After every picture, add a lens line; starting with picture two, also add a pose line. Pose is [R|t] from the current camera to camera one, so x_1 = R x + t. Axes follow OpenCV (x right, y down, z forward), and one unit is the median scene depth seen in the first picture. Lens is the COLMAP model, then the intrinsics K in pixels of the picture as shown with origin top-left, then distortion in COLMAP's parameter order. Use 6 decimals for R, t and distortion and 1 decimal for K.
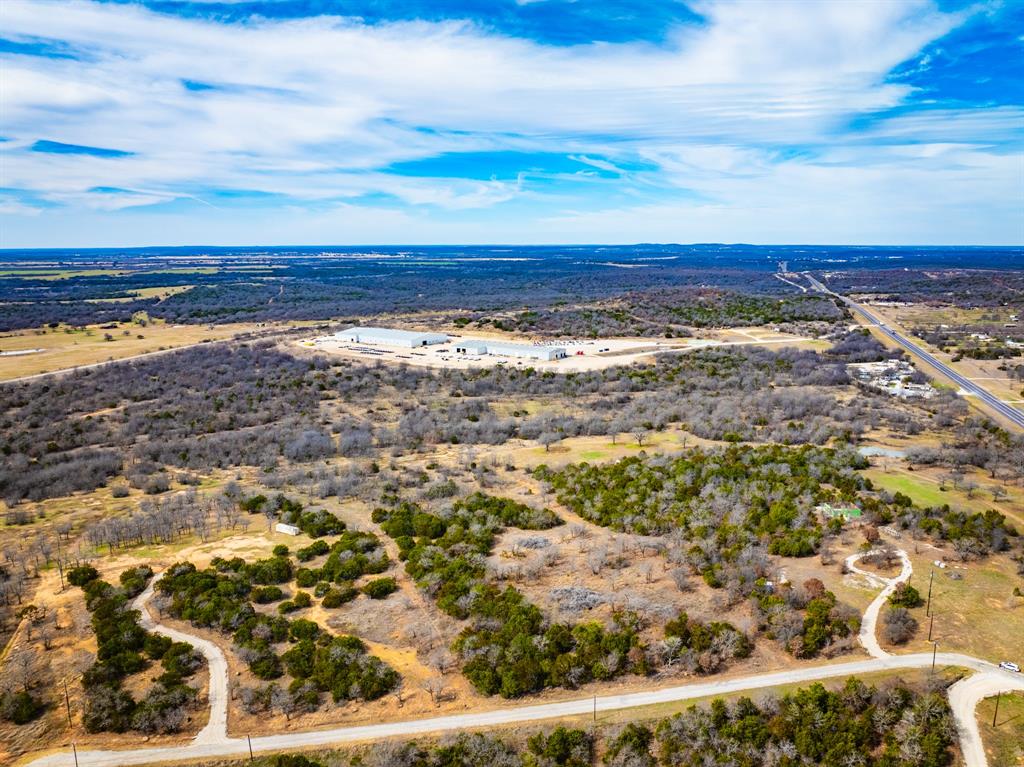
lens RADIAL K [[712.1, 0, 509.9], [0, 712.1, 378.0], [0, 0, 1]] dist [-0.053972, 0.030763]
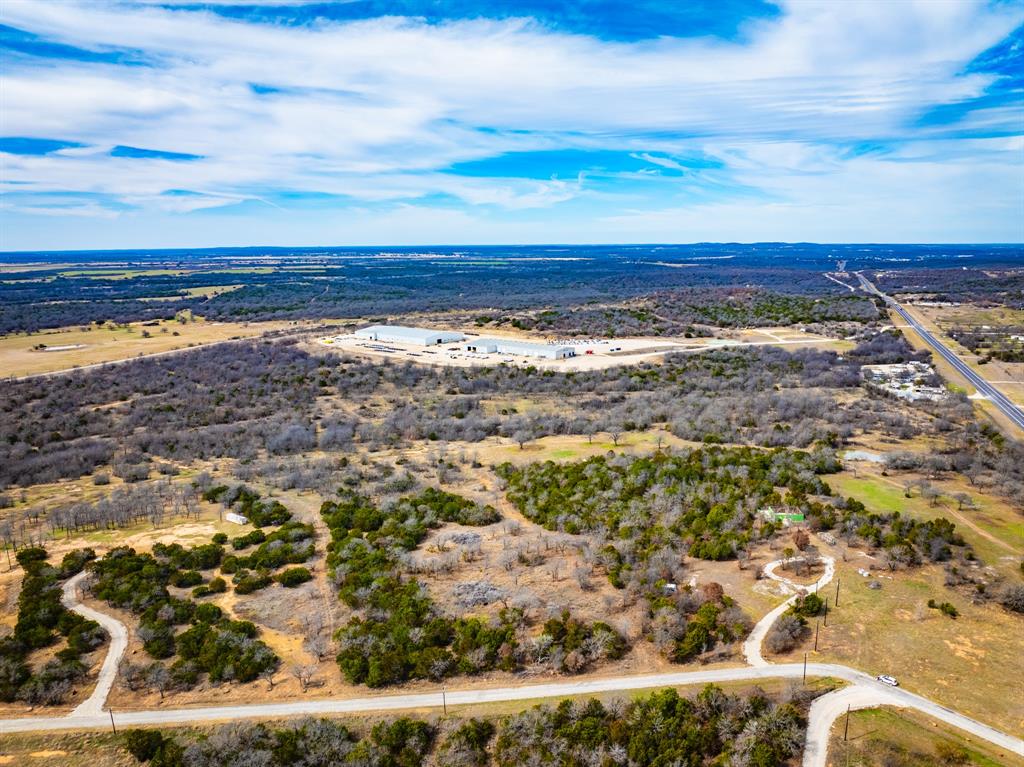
lens RADIAL K [[712.1, 0, 512.3], [0, 712.1, 394.4], [0, 0, 1]] dist [-0.053972, 0.030763]
pose [[0.996691, 0.012474, -0.080320, 0.106892], [-0.010679, 0.999685, 0.022734, 0.003504], [0.080579, -0.021801, 0.996510, 0.006977]]
